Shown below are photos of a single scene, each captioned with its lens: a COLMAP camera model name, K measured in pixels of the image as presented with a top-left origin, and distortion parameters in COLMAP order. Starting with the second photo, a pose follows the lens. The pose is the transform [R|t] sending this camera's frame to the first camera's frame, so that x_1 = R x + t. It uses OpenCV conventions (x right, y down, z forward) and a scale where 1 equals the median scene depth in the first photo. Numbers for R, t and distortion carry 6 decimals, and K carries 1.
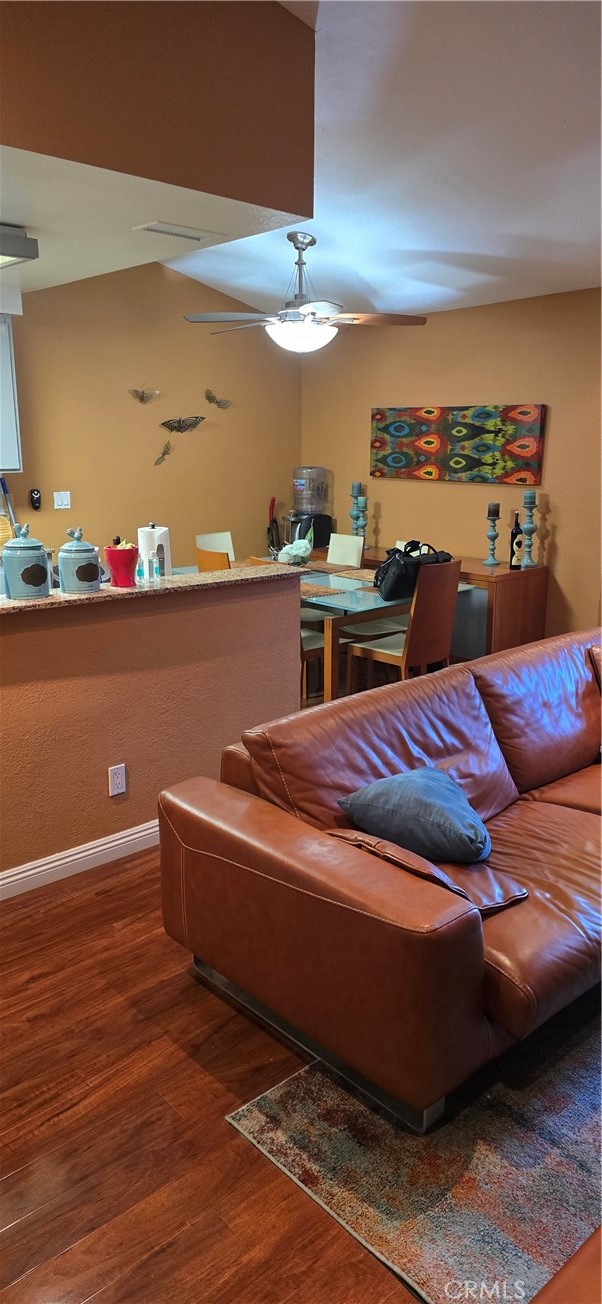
lens RADIAL K [[881.1, 0, 297.7], [0, 881.1, 657.5], [0, 0, 1]] dist [0.066448, -0.050186]
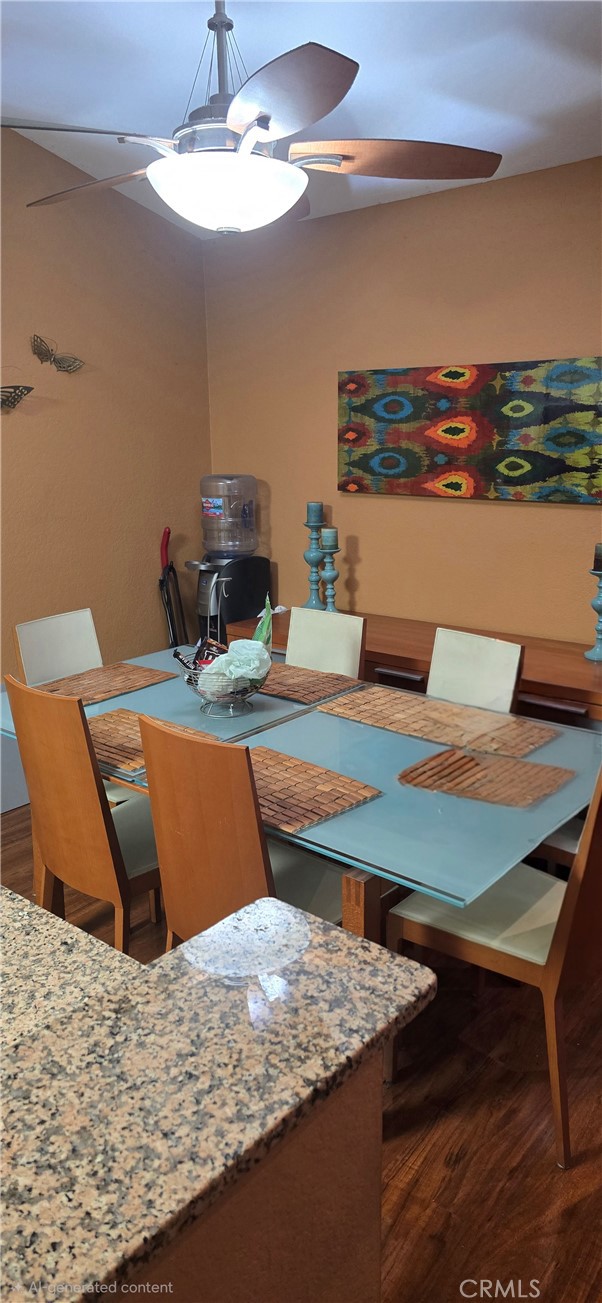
lens RADIAL K [[880.4, 0, 308.3], [0, 880.4, 647.6], [0, 0, 1]] dist [0.066448, -0.050186]
pose [[0.988014, -0.046211, 0.147282, -0.027947], [0.047256, 0.998876, -0.003602, -0.108549], [-0.146951, 0.010519, 0.989088, 0.463148]]
